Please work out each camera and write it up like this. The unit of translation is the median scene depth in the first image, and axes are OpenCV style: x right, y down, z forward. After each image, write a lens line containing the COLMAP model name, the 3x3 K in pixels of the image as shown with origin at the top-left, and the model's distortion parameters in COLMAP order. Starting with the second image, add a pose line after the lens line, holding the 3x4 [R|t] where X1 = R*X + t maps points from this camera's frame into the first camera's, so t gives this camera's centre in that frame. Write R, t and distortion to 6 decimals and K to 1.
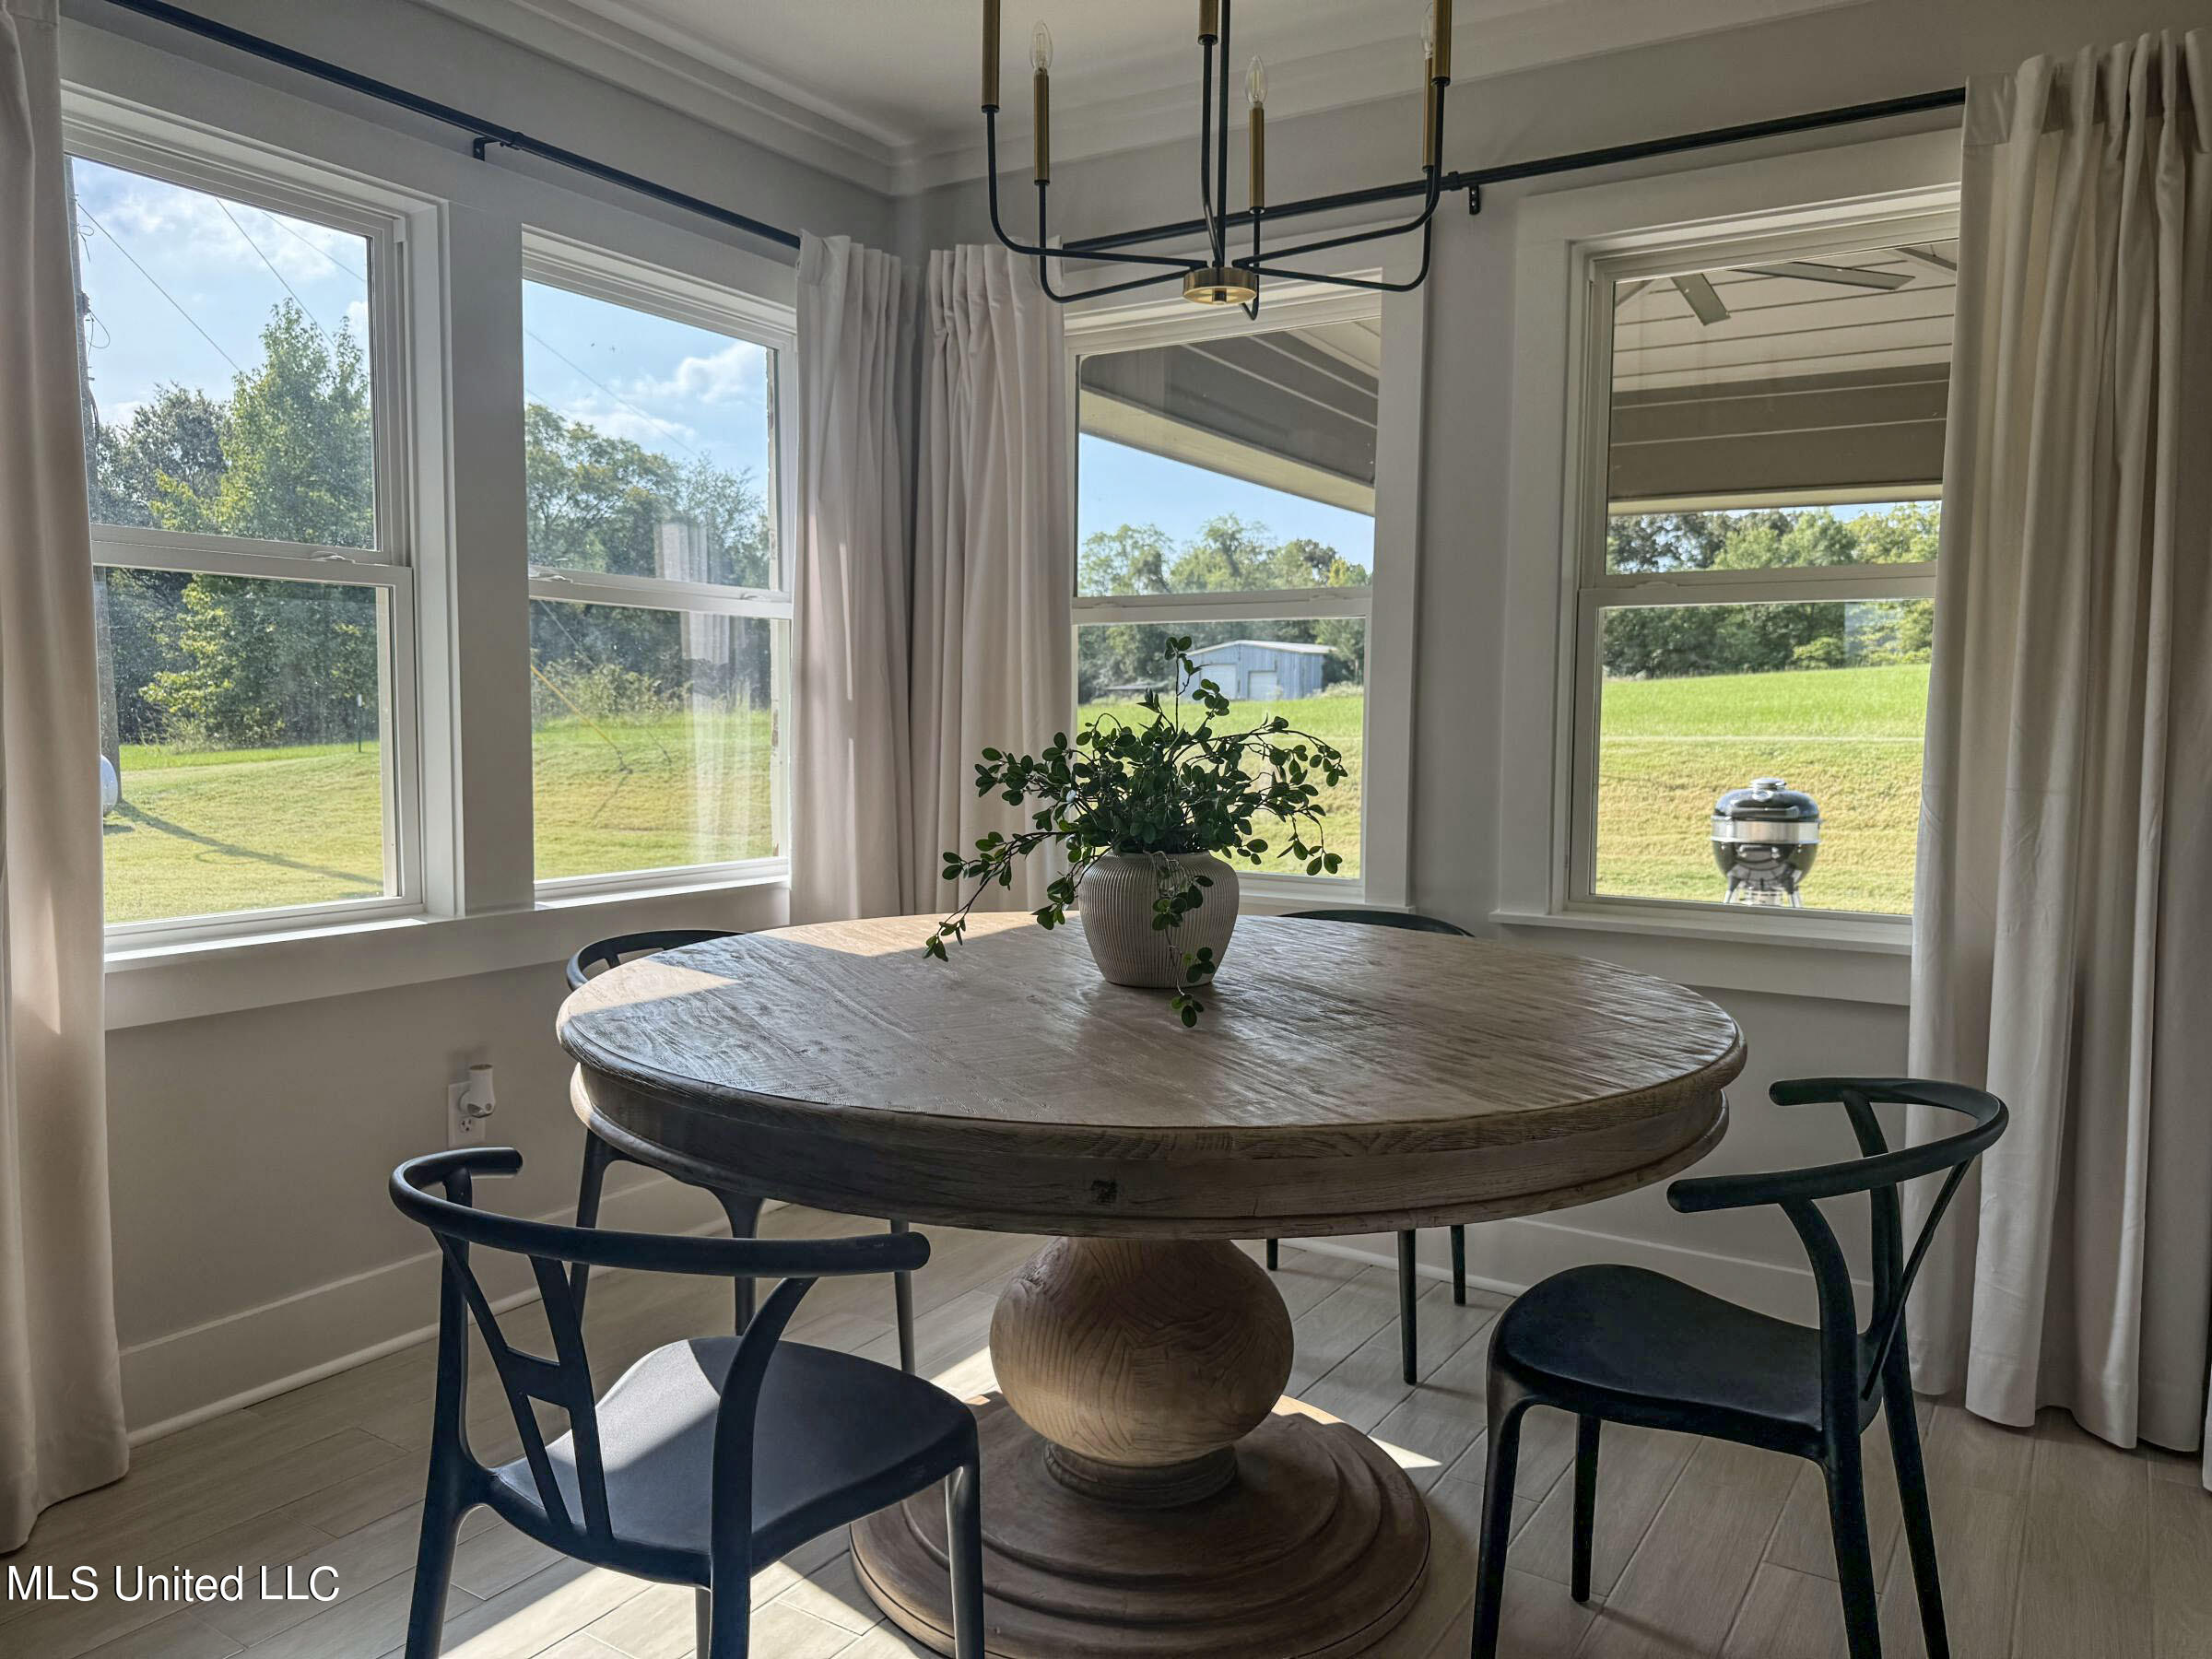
lens RADIAL K [[1564.5, 0, 1106.0], [0, 1564.5, 829.5], [0, 0, 1]] dist [0.160267, -0.351192]
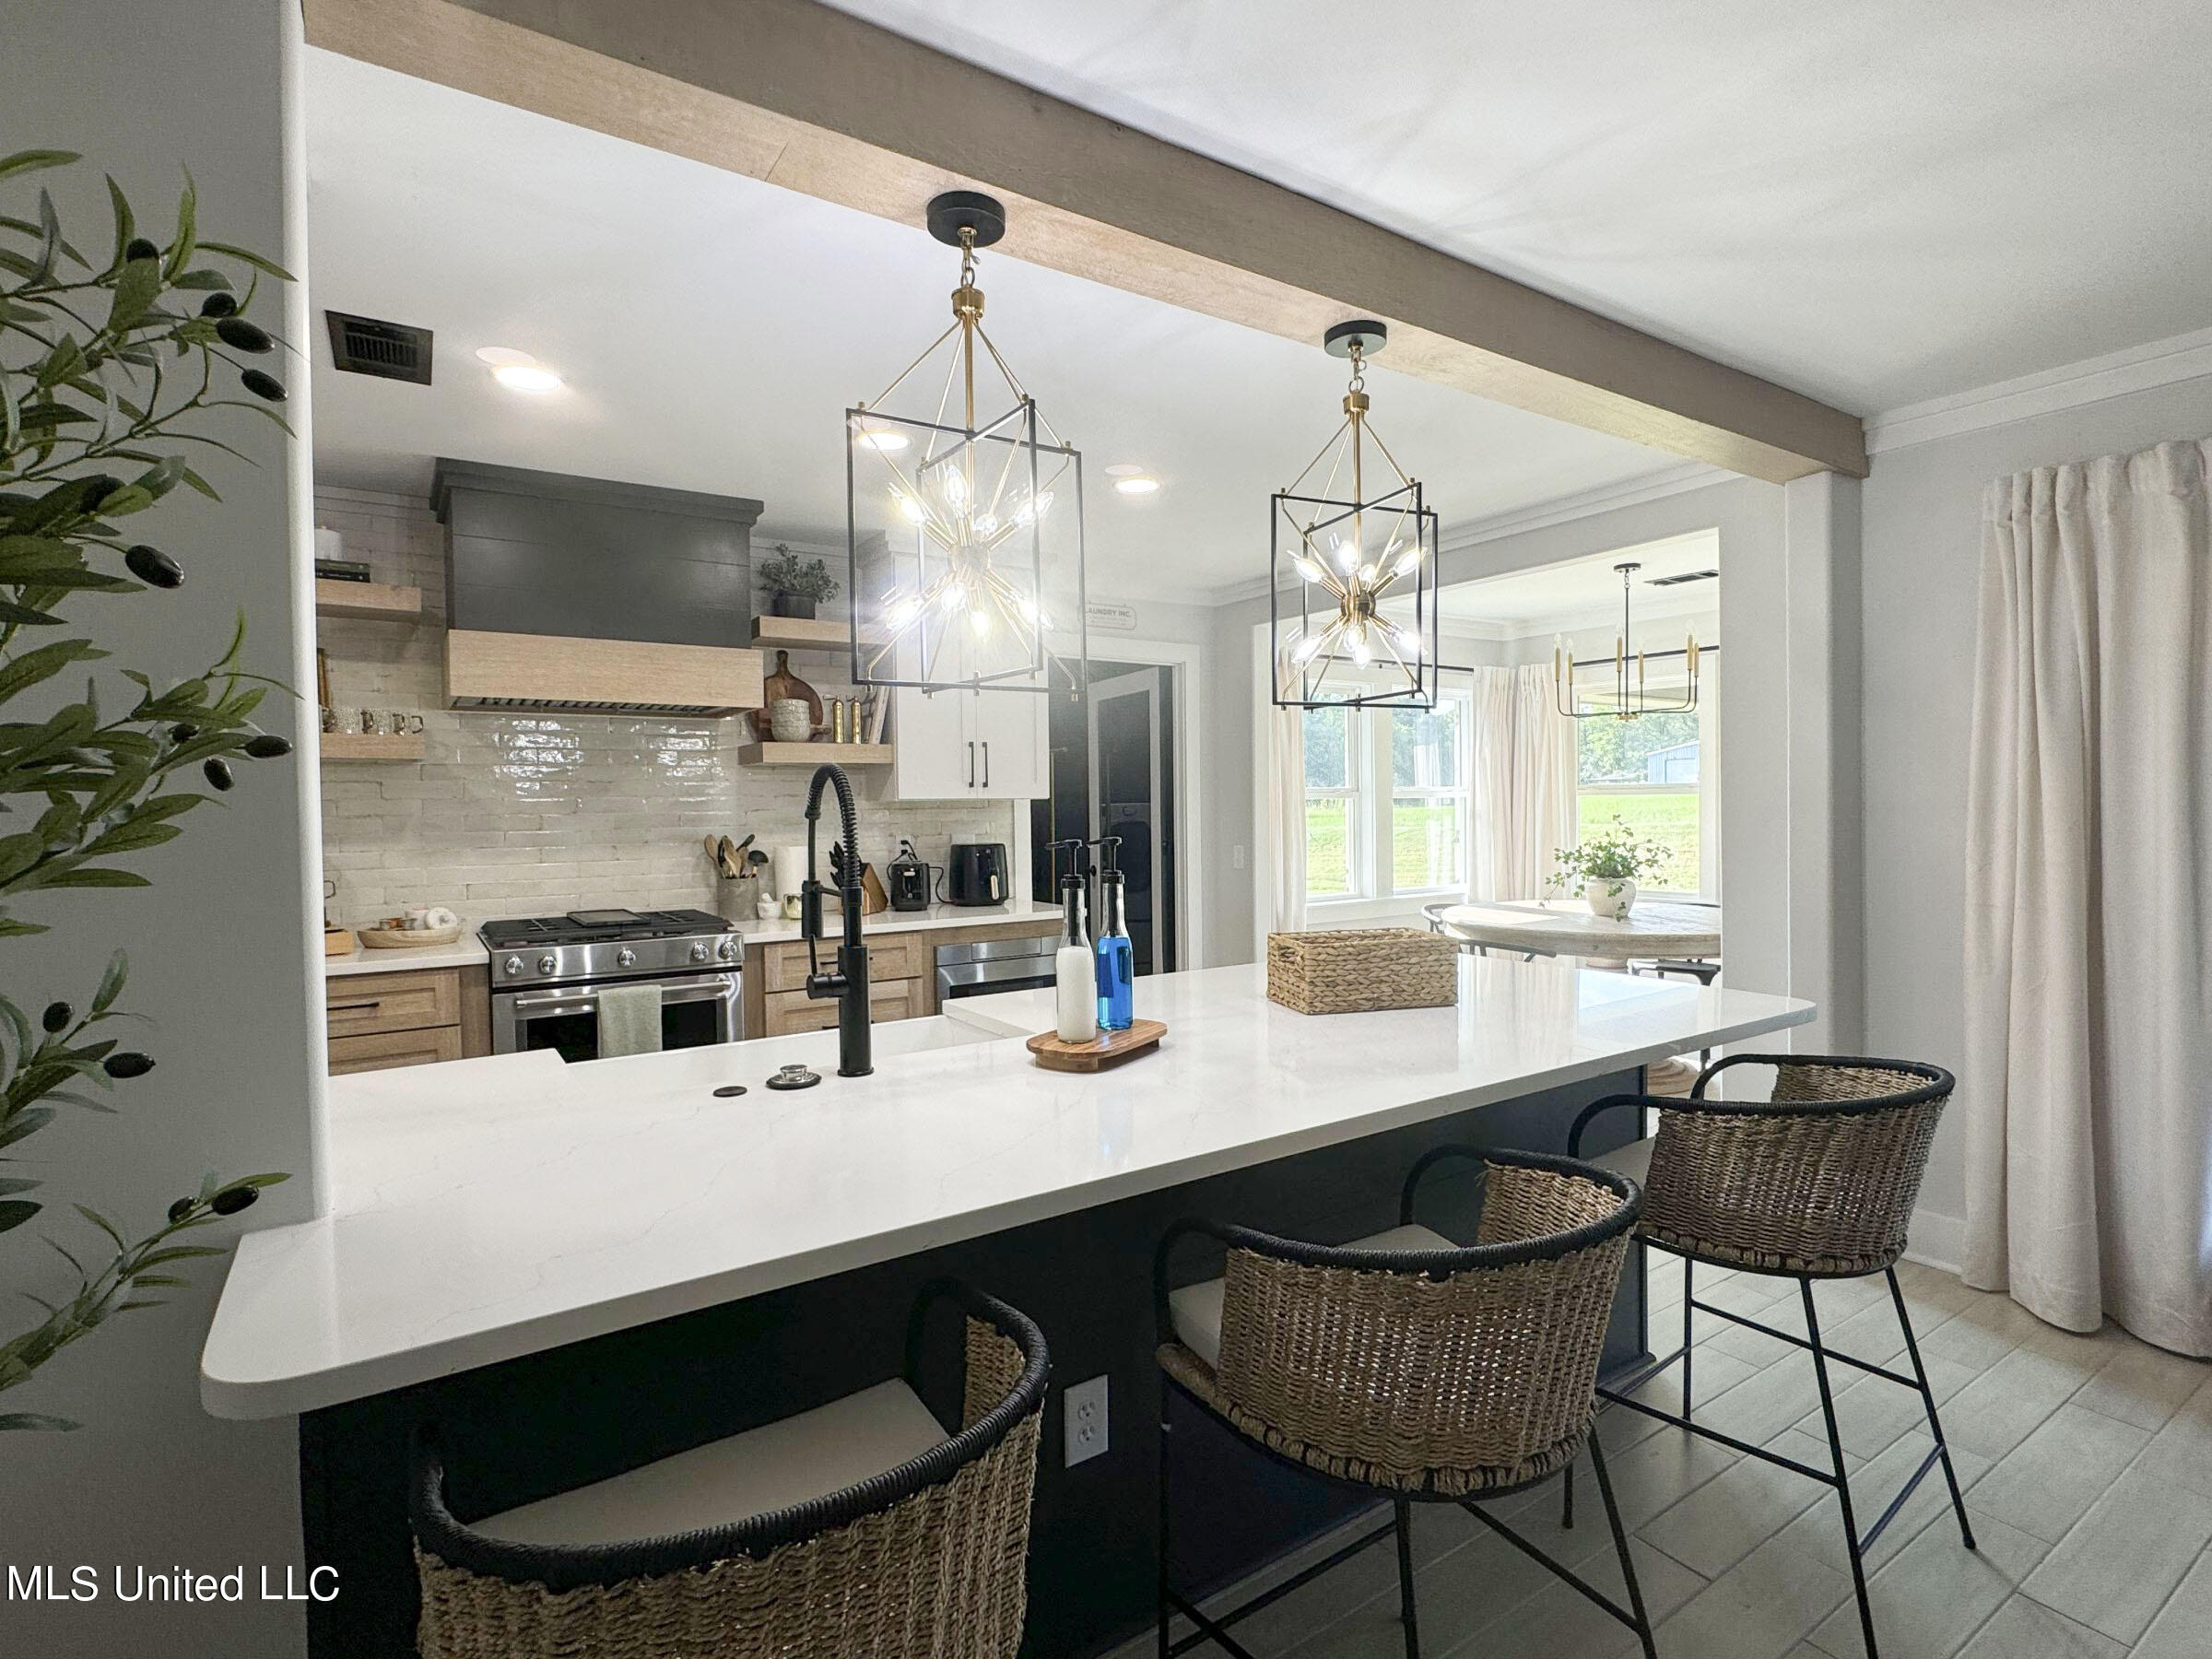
lens RADIAL K [[1082.6, 0, 1106.0], [0, 1082.6, 829.5], [0, 0, 1]] dist [-0.009715, -0.000020]
pose [[0.912826, -0.015091, -0.408069, -0.006856], [-0.005607, 0.998759, -0.049479, 0.024096], [0.408310, 0.047454, 0.911609, -1.261652]]
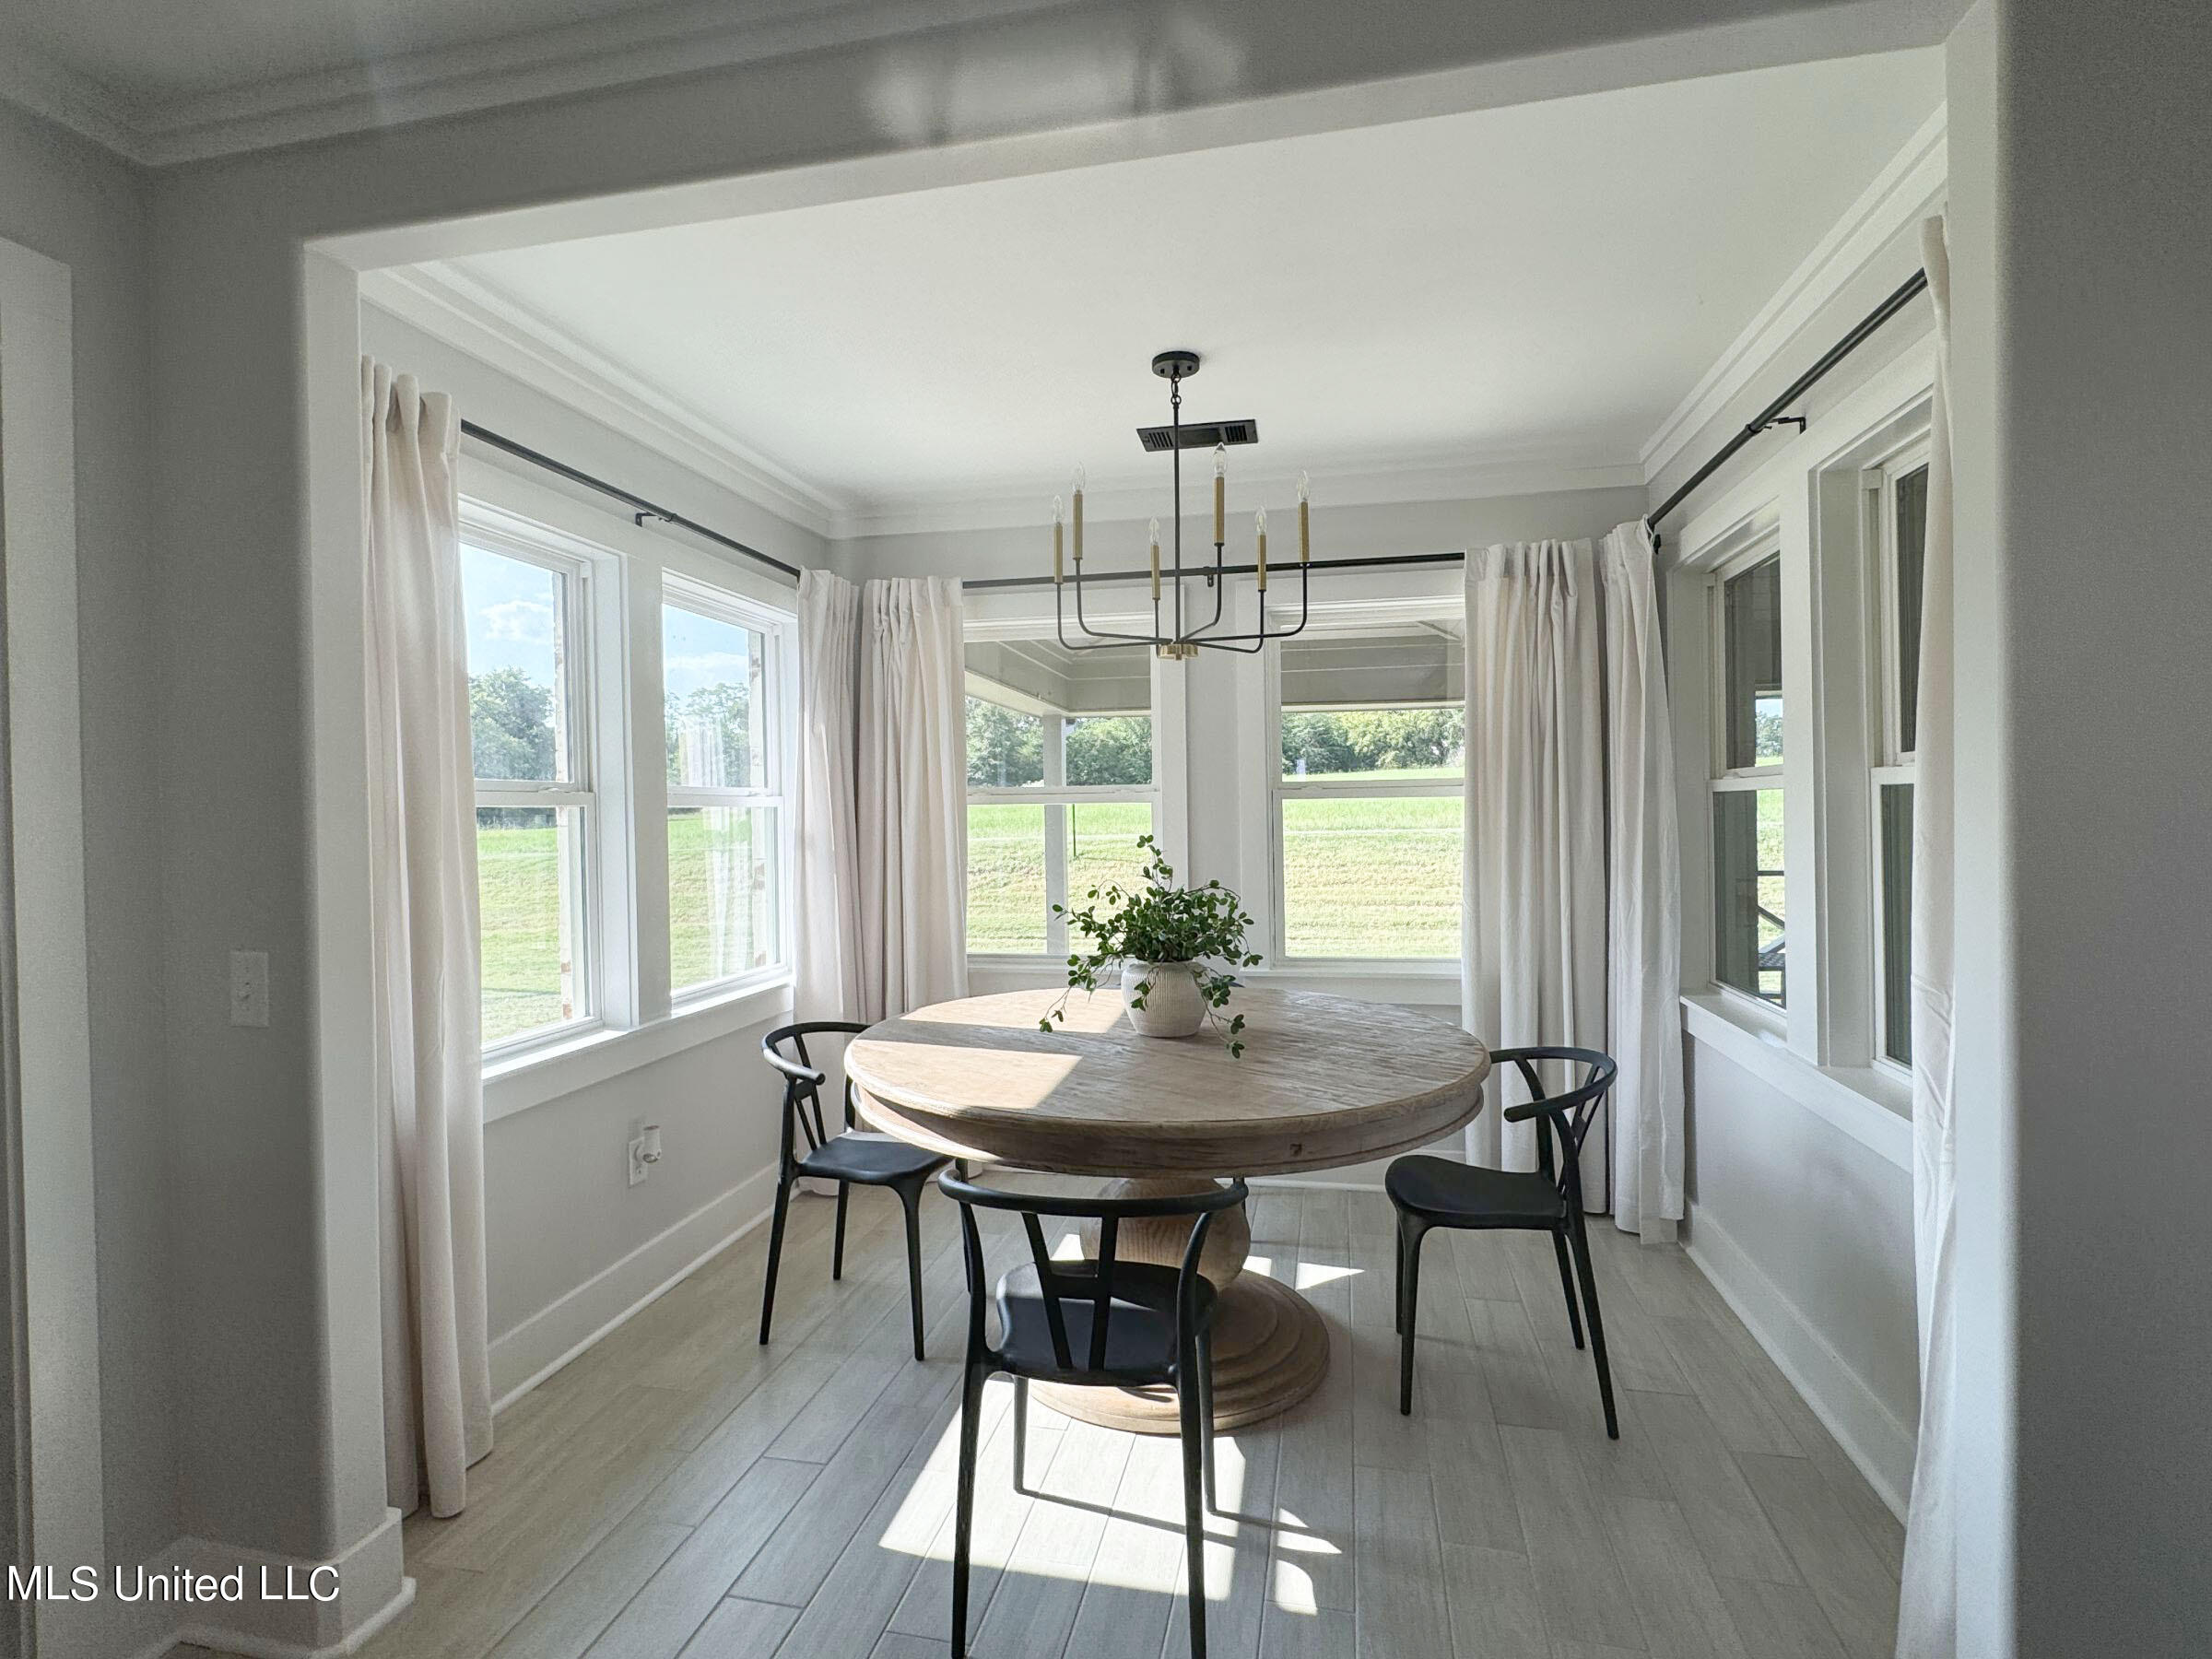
lens RADIAL K [[1082.6, 0, 1106.0], [0, 1082.6, 829.5], [0, 0, 1]] dist [-0.009715, -0.000020]
pose [[0.936385, -0.028855, 0.349786, -0.348237], [0.049124, 0.997580, -0.049213, -0.058716], [-0.347519, 0.063265, 0.935536, -0.108065]]
